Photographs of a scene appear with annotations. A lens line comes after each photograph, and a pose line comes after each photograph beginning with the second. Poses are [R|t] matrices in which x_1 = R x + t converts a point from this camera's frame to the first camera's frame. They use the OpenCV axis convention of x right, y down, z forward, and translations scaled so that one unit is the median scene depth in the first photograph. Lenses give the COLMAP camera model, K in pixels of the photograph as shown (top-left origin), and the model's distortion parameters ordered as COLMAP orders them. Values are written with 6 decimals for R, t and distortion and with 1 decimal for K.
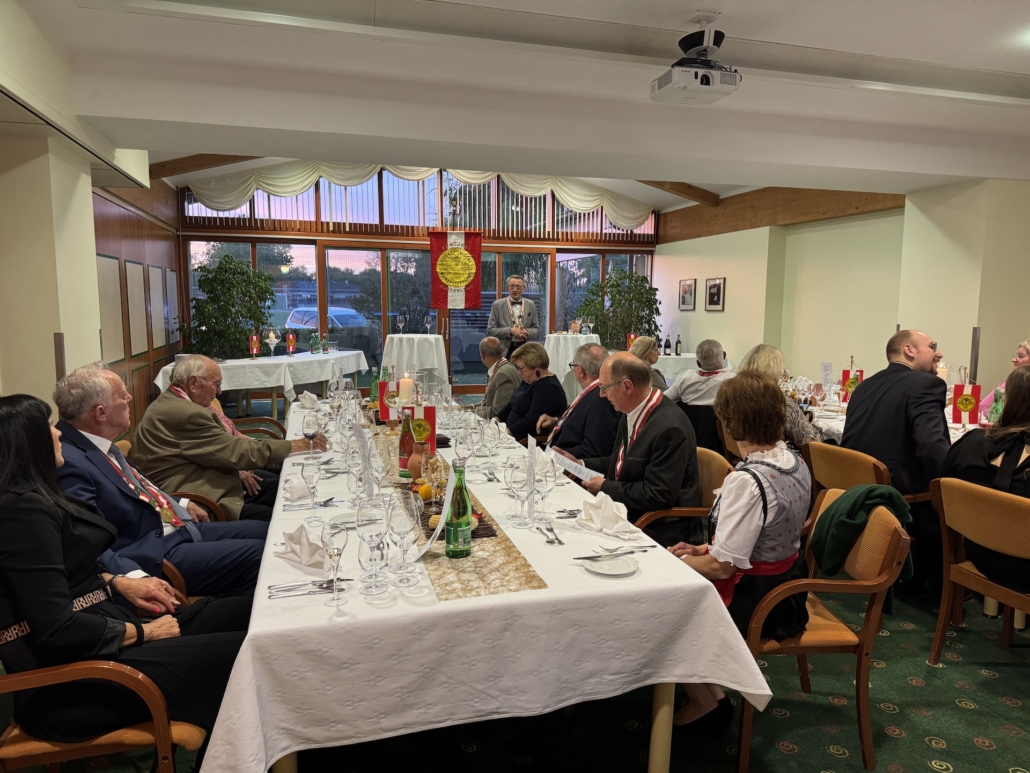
lens RADIAL K [[730.5, 0, 515.0], [0, 730.5, 386.5], [0, 0, 1]] dist [0.105232, -0.151176]
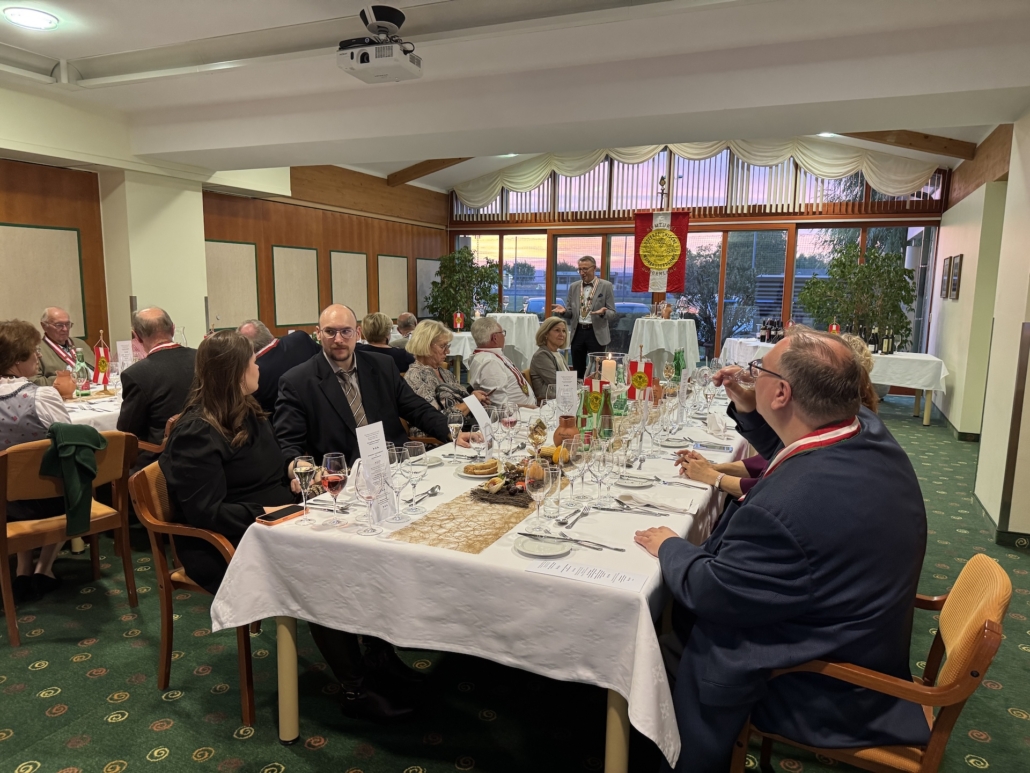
lens RADIAL K [[722.0, 0, 514.9], [0, 722.0, 403.2], [0, 0, 1]] dist [0.099504, -0.151261]
pose [[0.771441, 0.106522, -0.627322, 0.404320], [-0.082036, 0.994310, 0.067956, -0.009194], [0.630991, -0.000961, 0.775790, 0.126806]]
